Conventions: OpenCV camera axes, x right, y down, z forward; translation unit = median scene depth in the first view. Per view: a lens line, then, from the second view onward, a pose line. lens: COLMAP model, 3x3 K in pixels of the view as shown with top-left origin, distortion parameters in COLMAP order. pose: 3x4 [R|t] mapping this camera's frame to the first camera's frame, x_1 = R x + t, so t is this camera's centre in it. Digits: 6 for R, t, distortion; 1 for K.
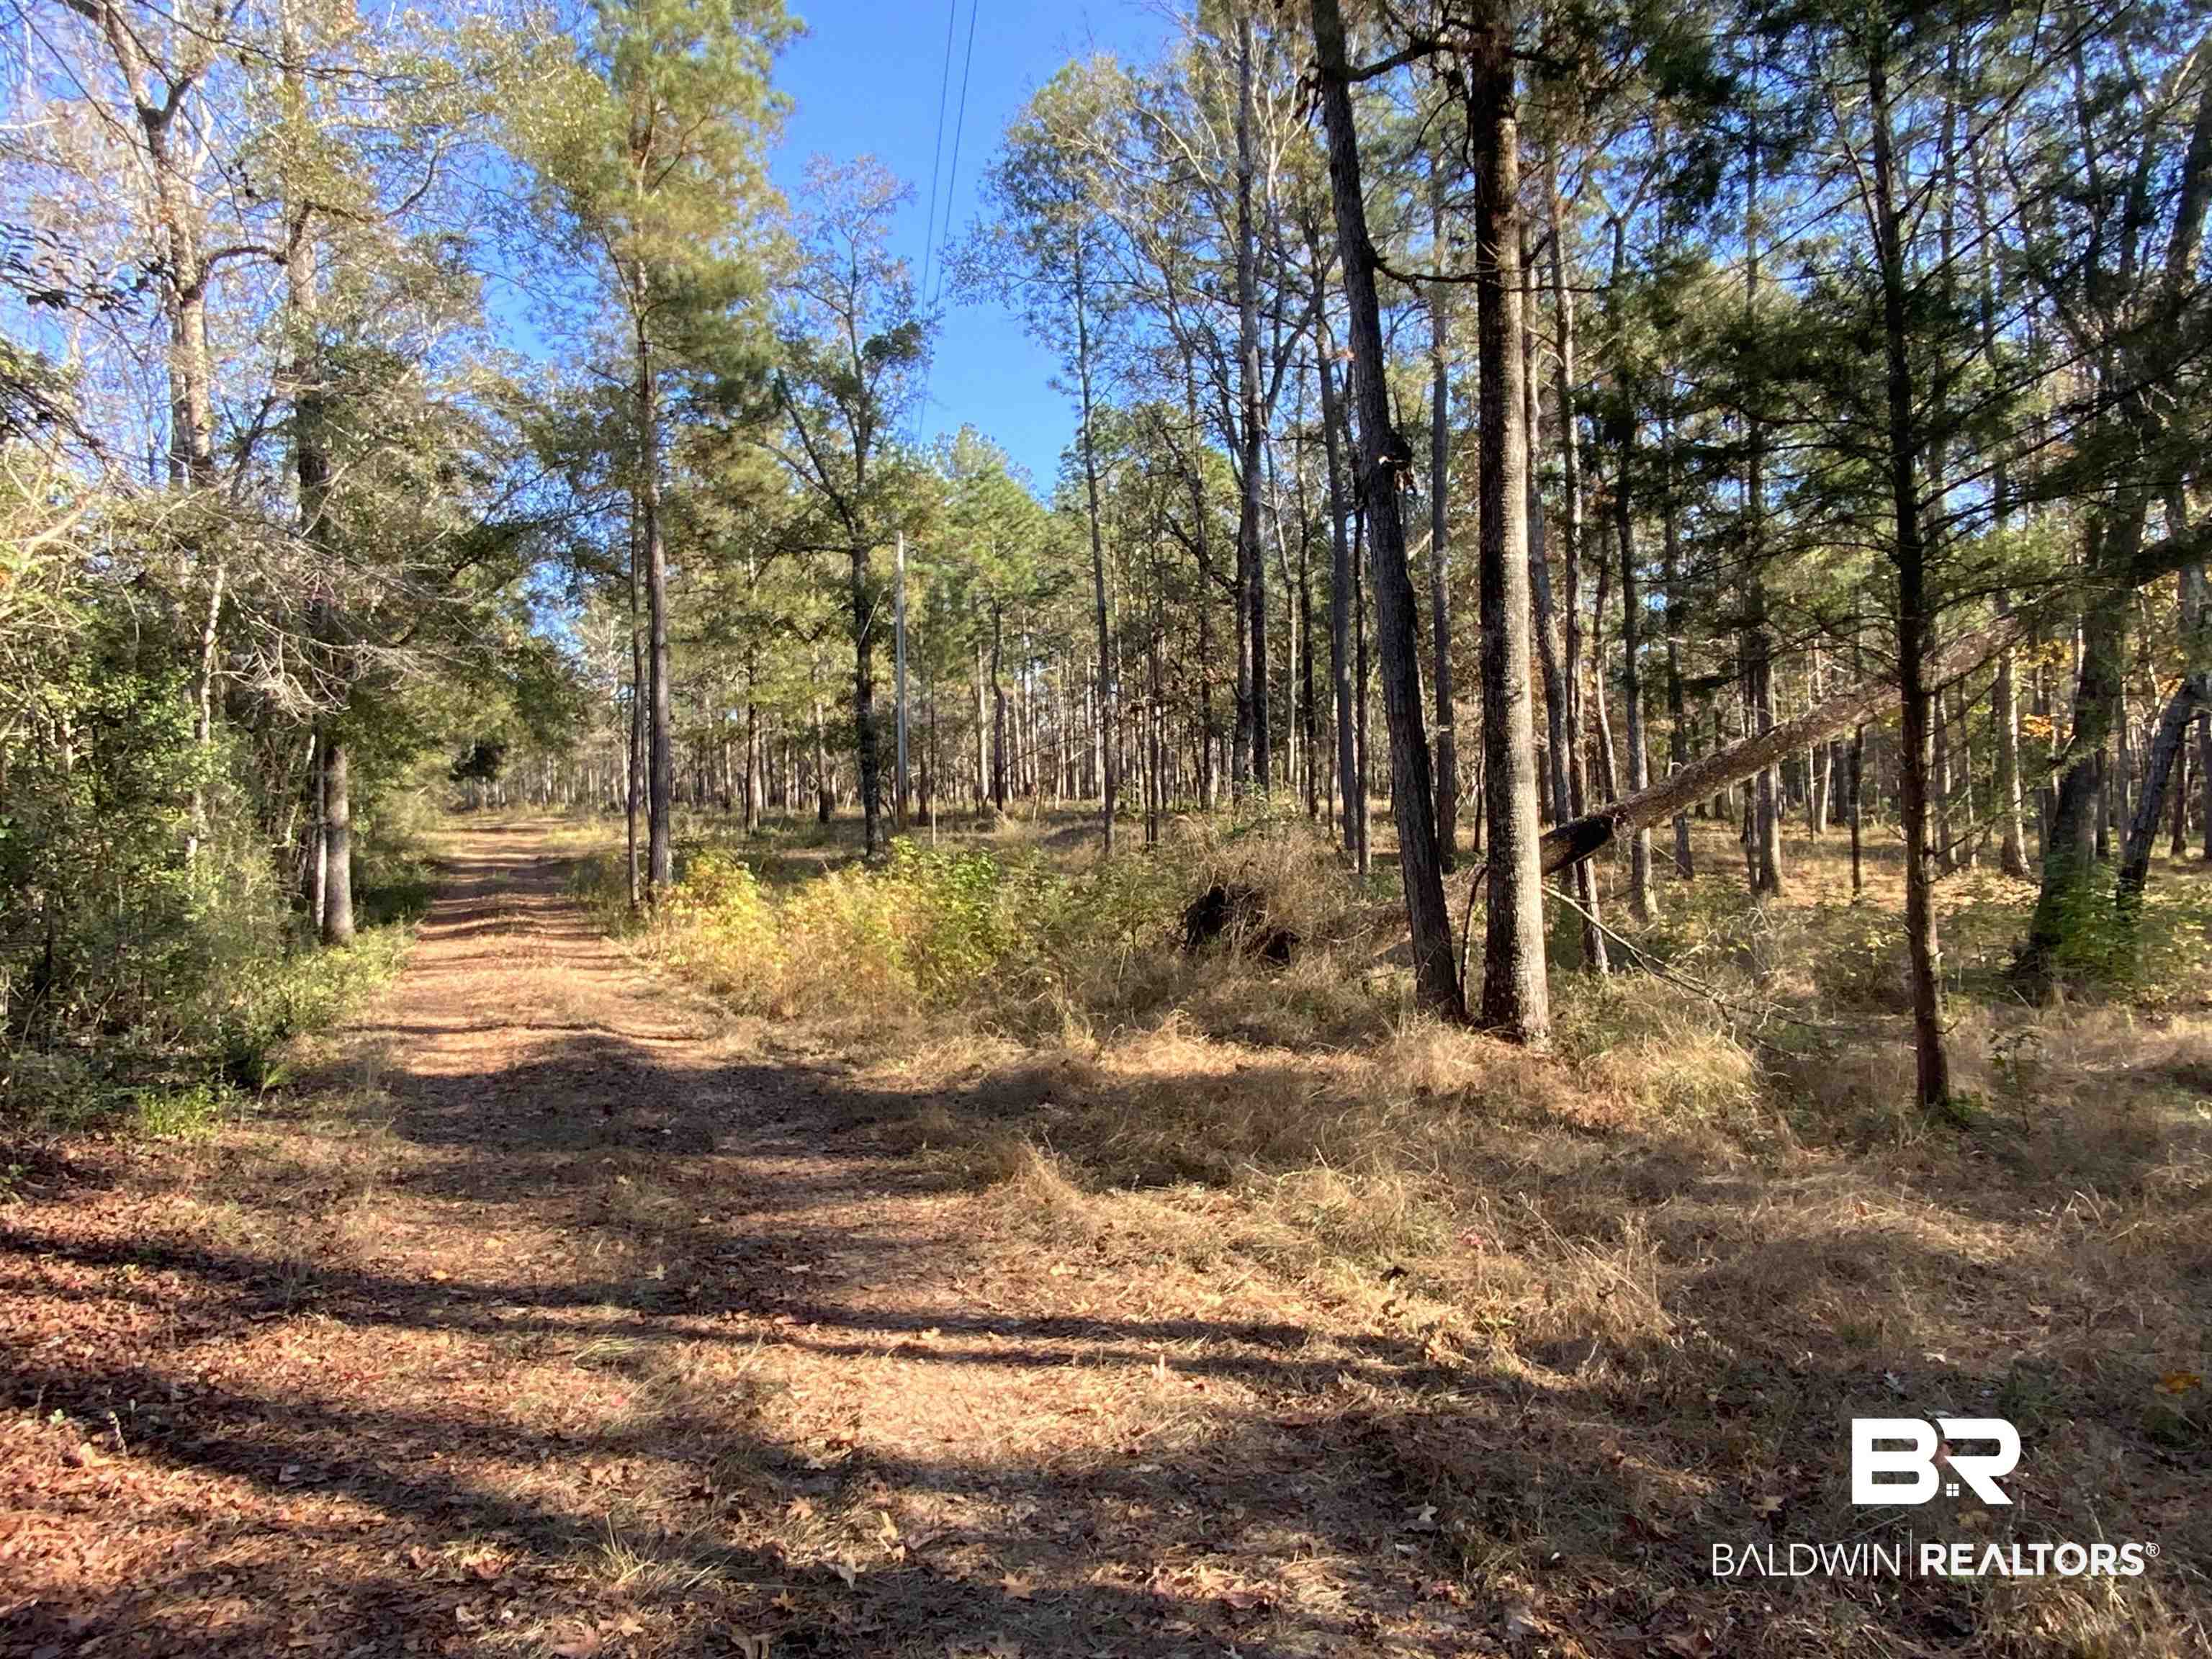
lens RADIAL K [[1627.2, 0, 980.7], [0, 1627.2, 841.6], [0, 0, 1]] dist [0.071324, -0.117470]
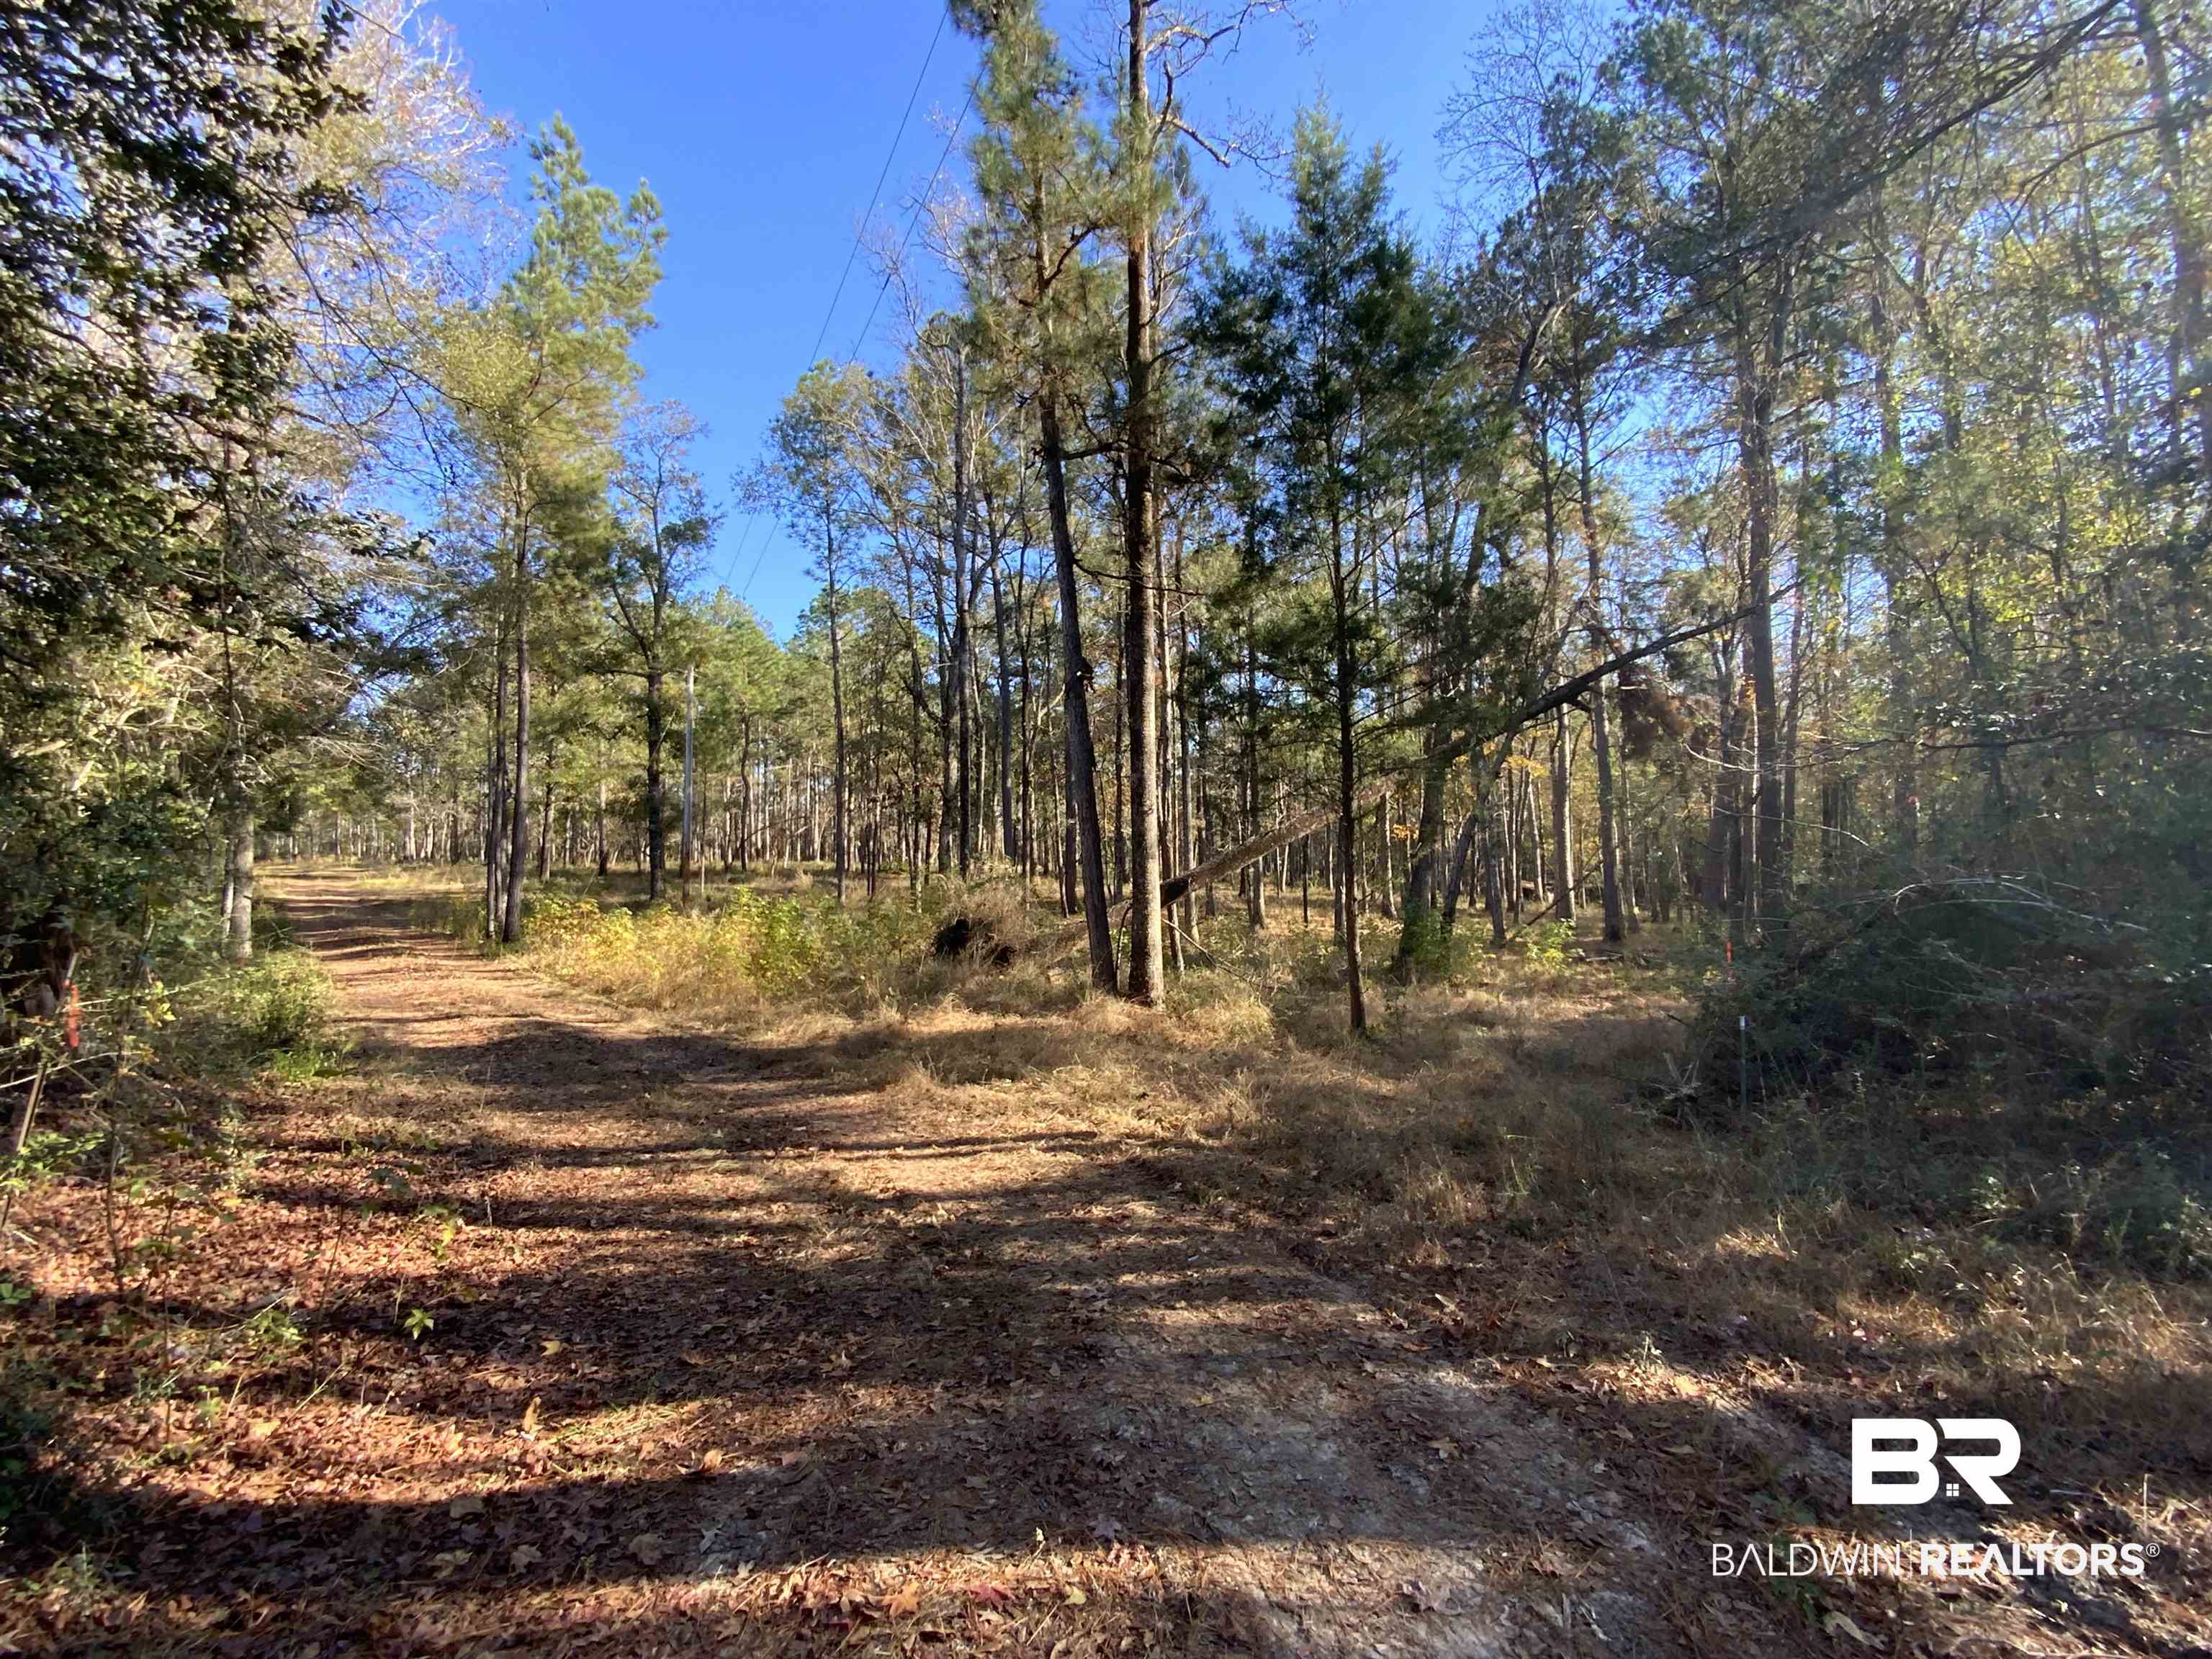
lens RADIAL K [[1122.1, 0, 1106.0], [0, 1122.1, 829.5], [0, 0, 1]] dist [0.020797, -0.000461]
pose [[0.950198, 0.029515, 0.310247, -0.076214], [-0.012010, 0.998234, -0.058181, 0.002470], [-0.311416, 0.051558, 0.948874, -0.111021]]
